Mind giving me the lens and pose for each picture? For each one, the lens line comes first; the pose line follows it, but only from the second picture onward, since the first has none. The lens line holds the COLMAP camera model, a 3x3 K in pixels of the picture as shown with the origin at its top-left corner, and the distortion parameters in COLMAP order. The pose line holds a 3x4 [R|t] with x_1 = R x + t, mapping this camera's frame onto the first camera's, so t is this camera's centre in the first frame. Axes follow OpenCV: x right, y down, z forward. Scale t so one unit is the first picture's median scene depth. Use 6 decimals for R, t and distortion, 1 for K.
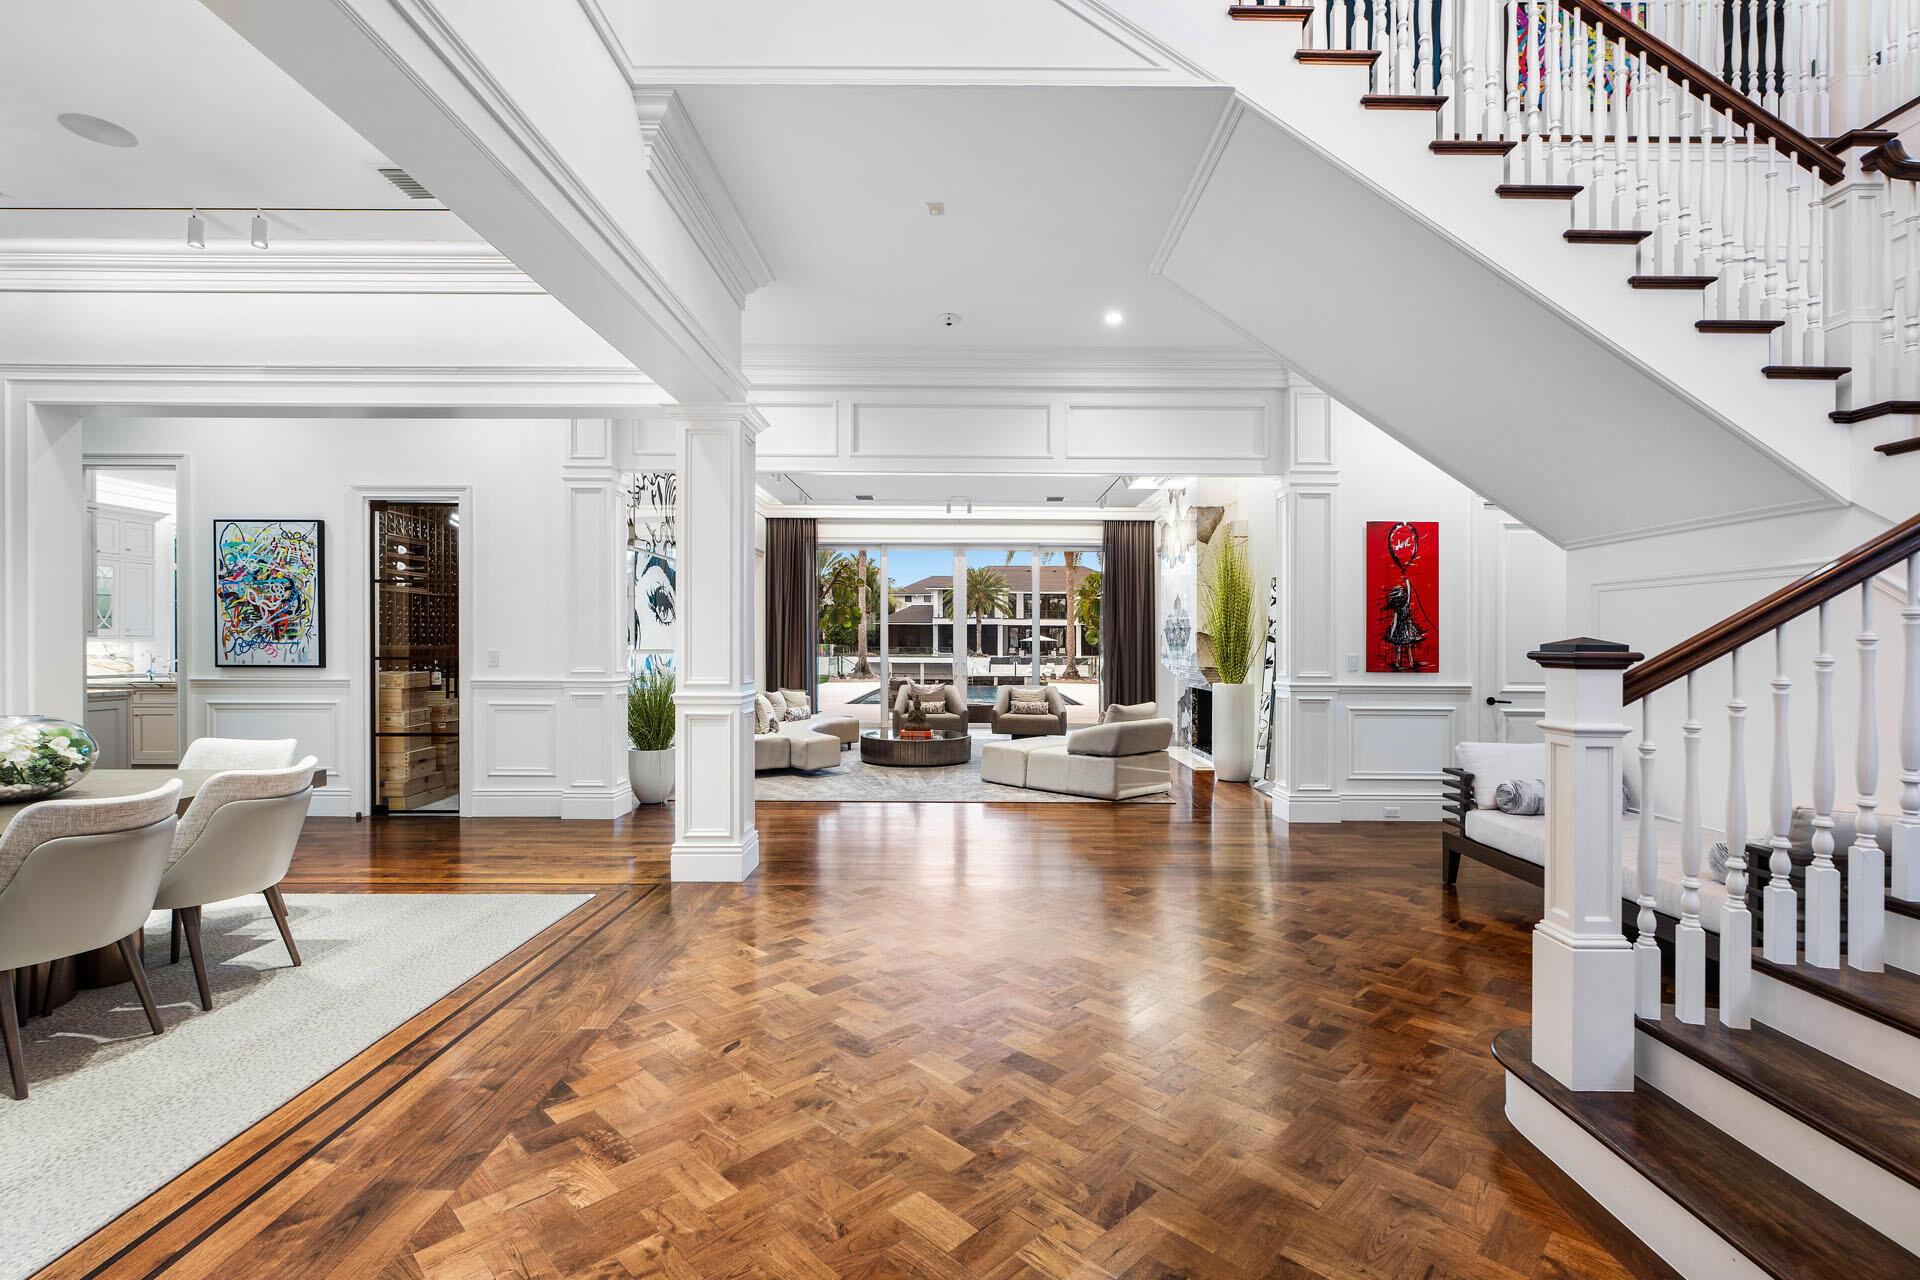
lens RADIAL K [[858.0, 0, 980.1], [0, 858.0, 642.3], [0, 0, 1]] dist [-0.004784, 0.002621]
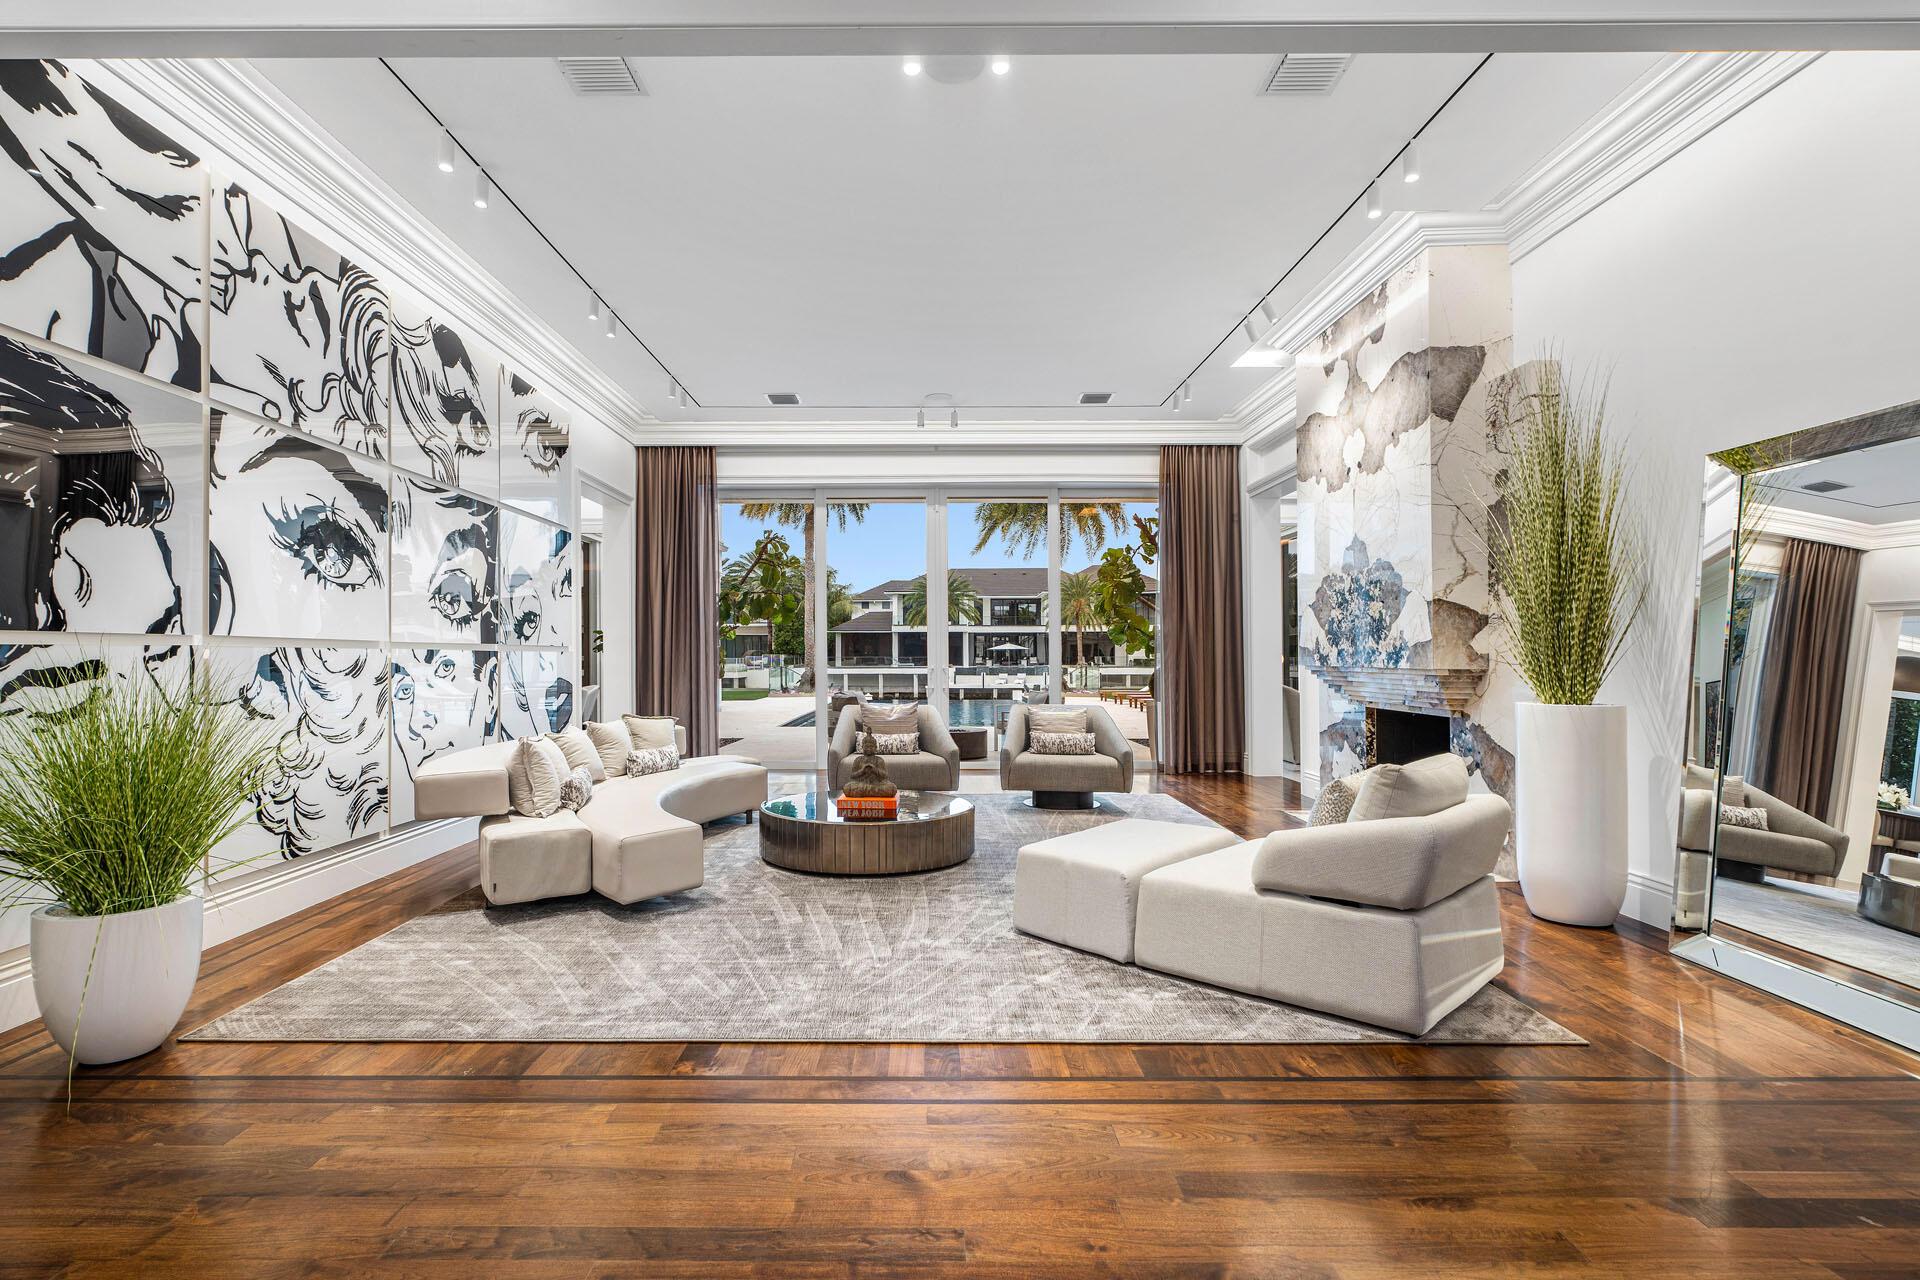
lens RADIAL K [[858.0, 0, 943.3], [0, 858.0, 643.1], [0, 0, 1]] dist [-0.004784, 0.002621]
pose [[0.999965, -0.006528, 0.005178, -0.034801], [0.006593, 0.999898, -0.012698, 0.019555], [-0.005094, 0.012732, 0.999906, 0.546078]]
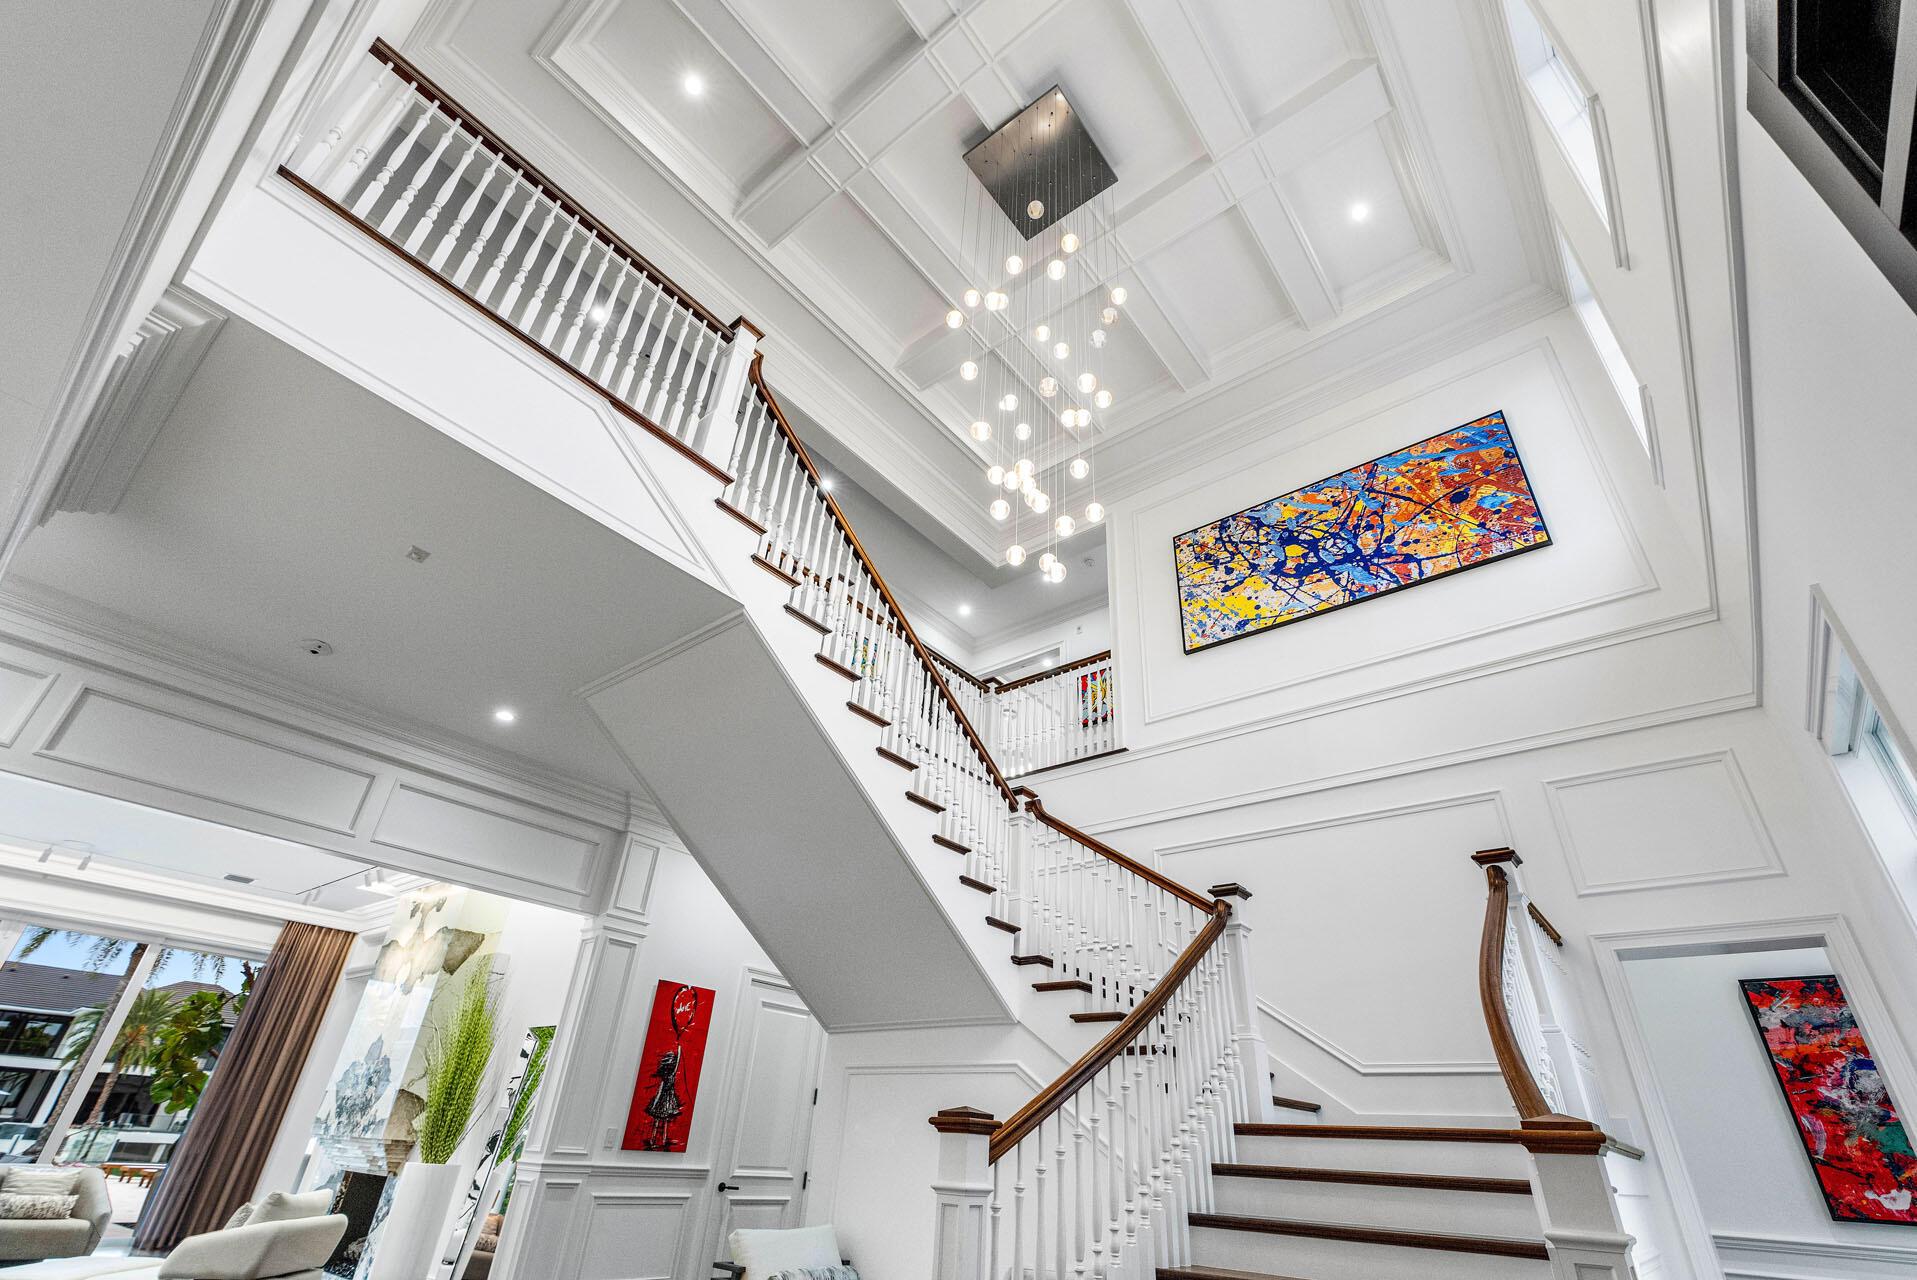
lens RADIAL K [[856.7, 0, 955.7], [0, 856.7, 634.9], [0, 0, 1]] dist [-0.004784, 0.002621]
pose [[0.632951, 0.424580, 0.647383, -0.126858], [-0.045549, 0.855179, -0.516327, 0.015310], [-0.772851, 0.297322, 0.560625, 0.019735]]
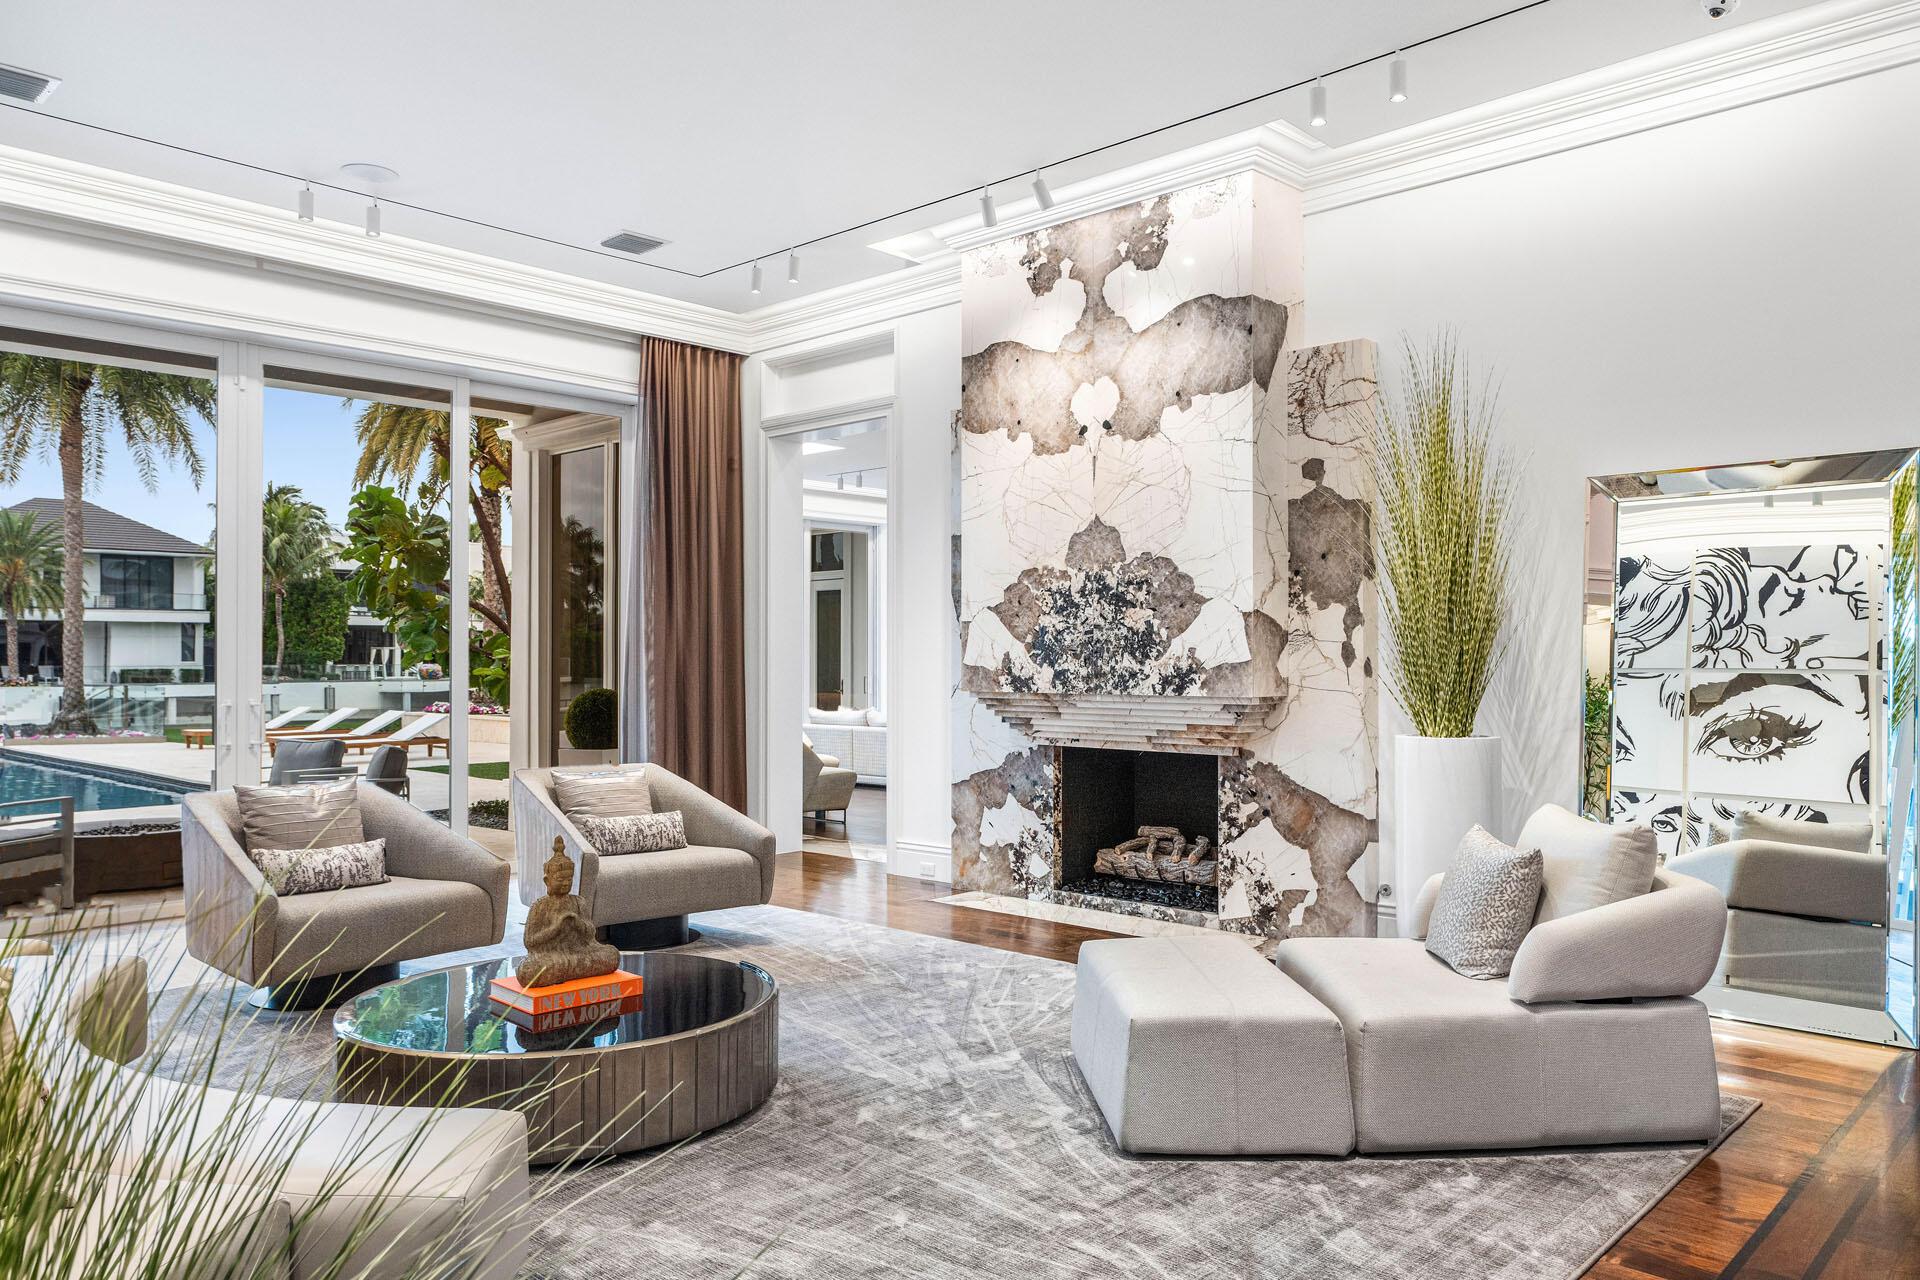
lens RADIAL K [[1330.1, 0, 906.2], [0, 1330.1, 628.0], [0, 0, 1]] dist [0.010008, -0.003117]
pose [[0.701393, 0.008135, 0.712728, -0.317522], [0.006177, 0.999828, -0.017491, 0.007123], [-0.712748, 0.016670, 0.701222, 0.733260]]
